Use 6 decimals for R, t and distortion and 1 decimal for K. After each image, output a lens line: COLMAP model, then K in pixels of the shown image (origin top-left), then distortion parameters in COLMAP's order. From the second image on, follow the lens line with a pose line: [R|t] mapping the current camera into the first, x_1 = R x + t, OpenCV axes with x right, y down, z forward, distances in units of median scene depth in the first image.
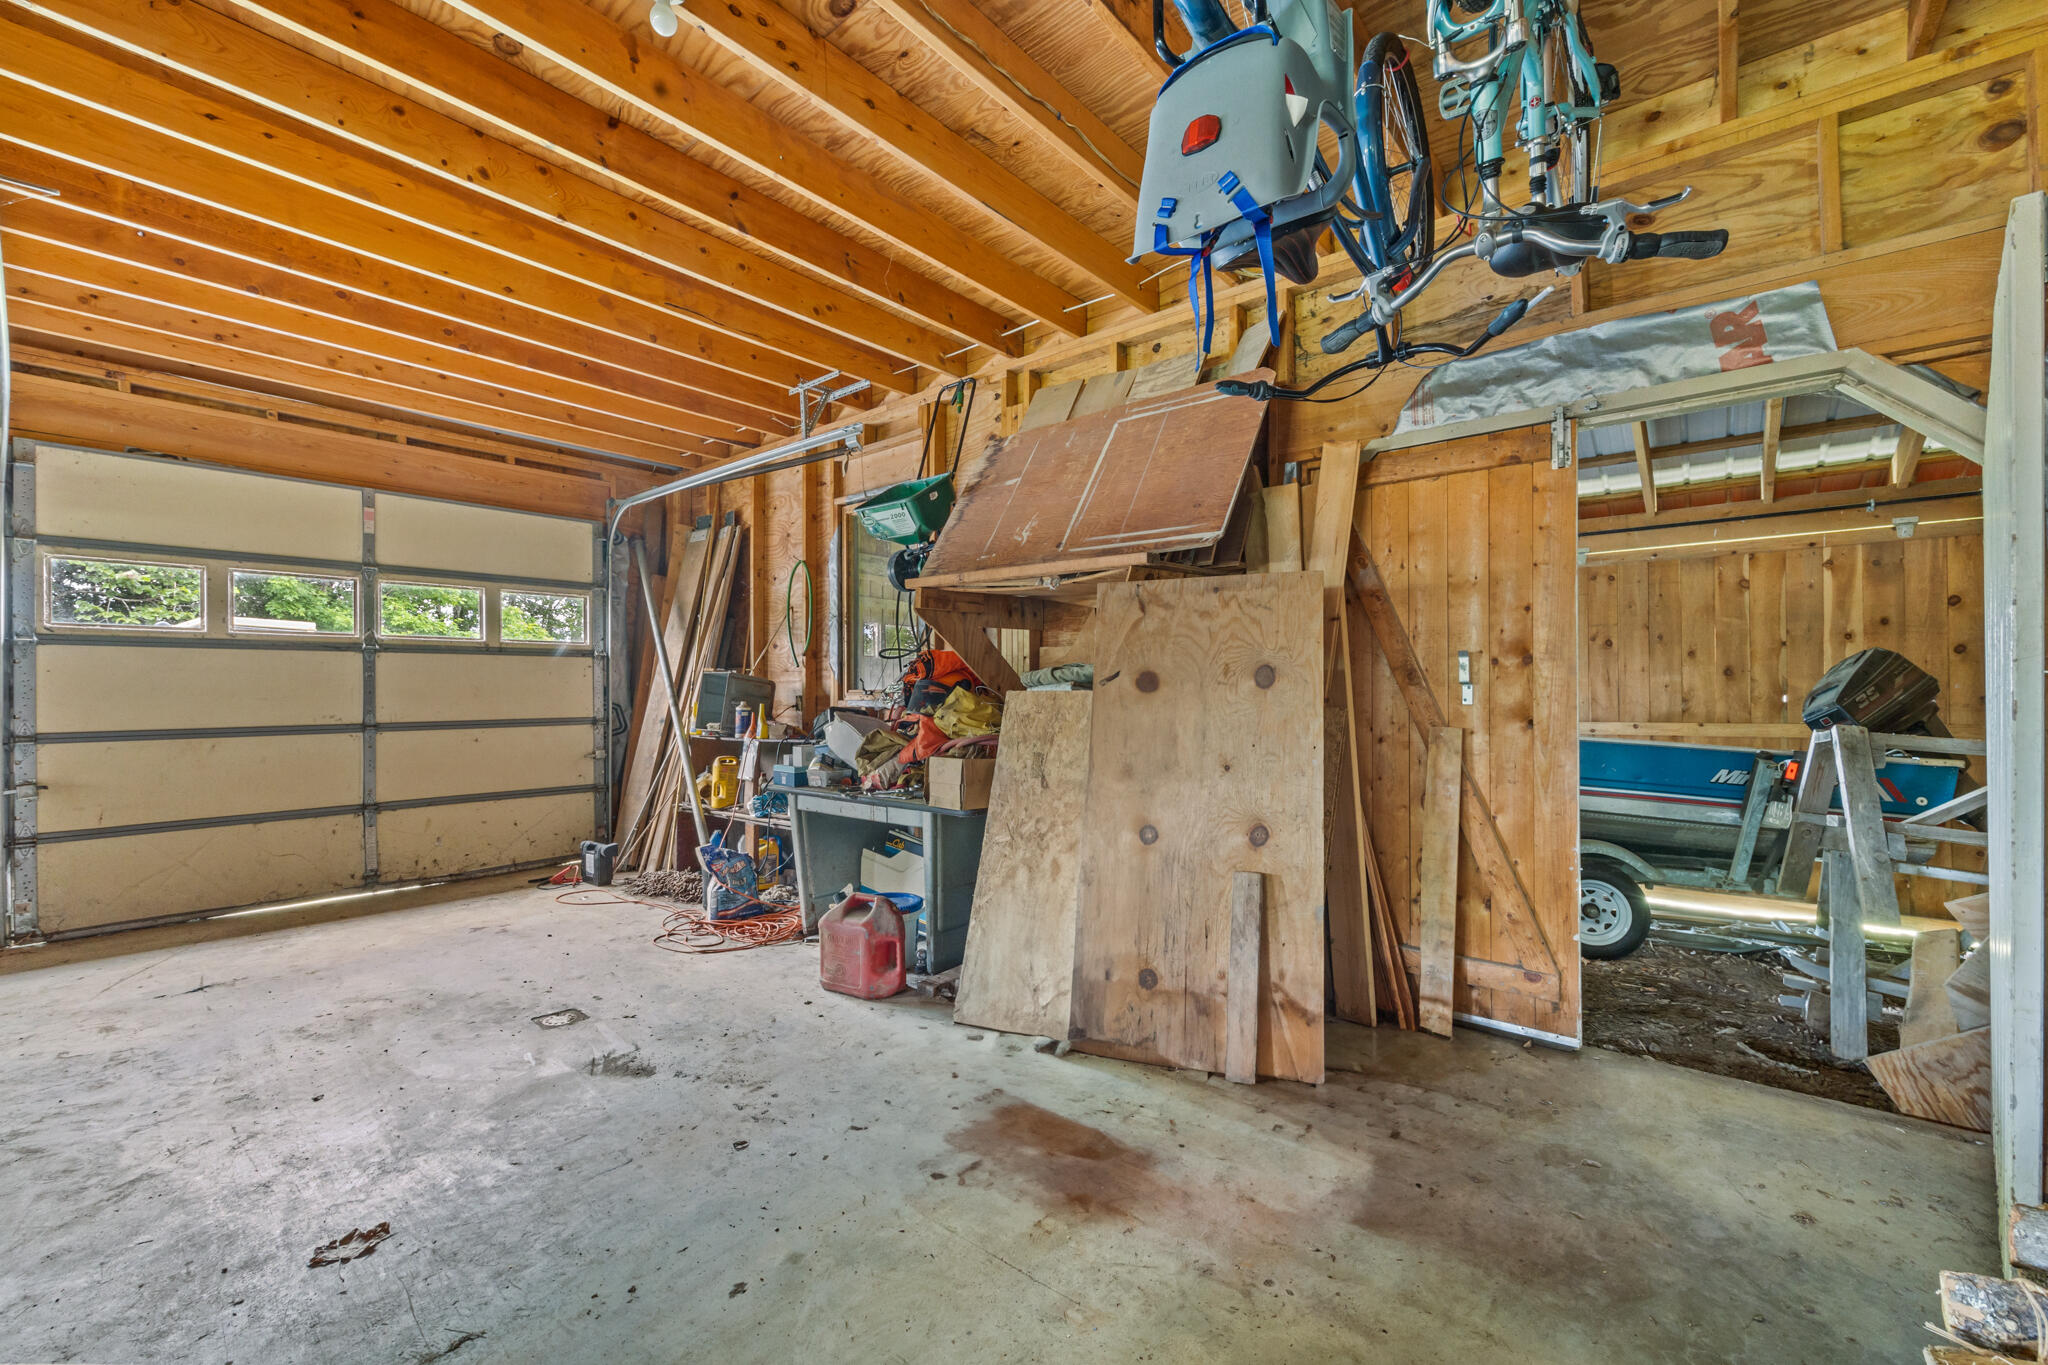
lens RADIAL K [[822.0, 0, 1027.5], [0, 822.0, 691.3], [0, 0, 1]] dist [-0.000061, -0.000015]
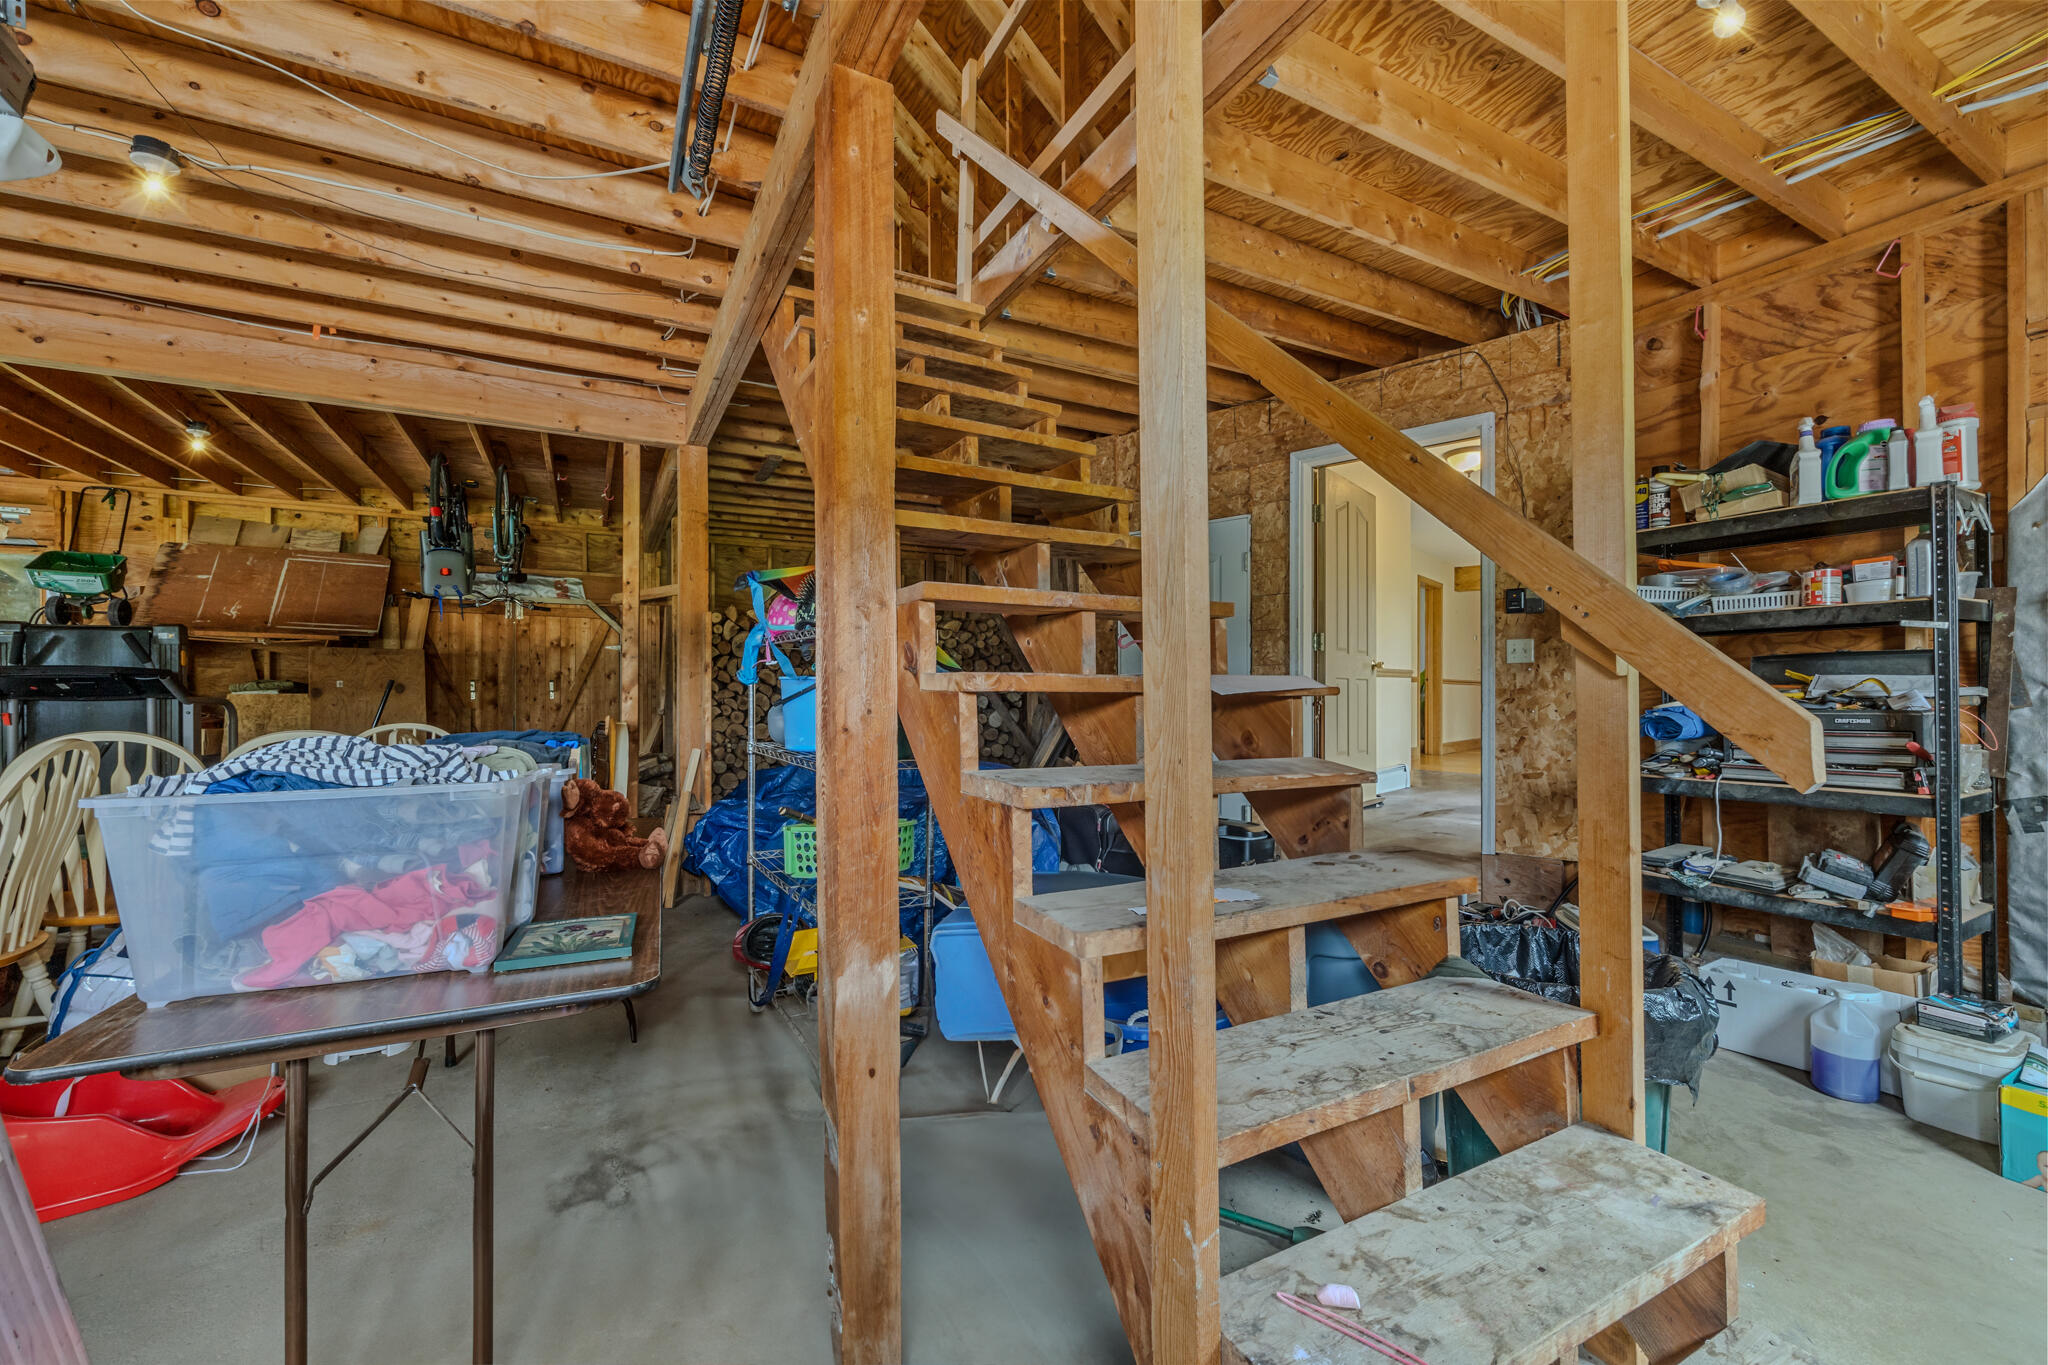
lens RADIAL K [[822.0, 0, 1027.1], [0, 822.0, 690.3], [0, 0, 1]] dist [-0.000061, -0.000015]
pose [[0.380022, 0.007387, 0.924948, -1.190610], [0.000935, 0.999965, -0.008370, 0.009607], [-0.924977, 0.004046, 0.380002, -1.601379]]
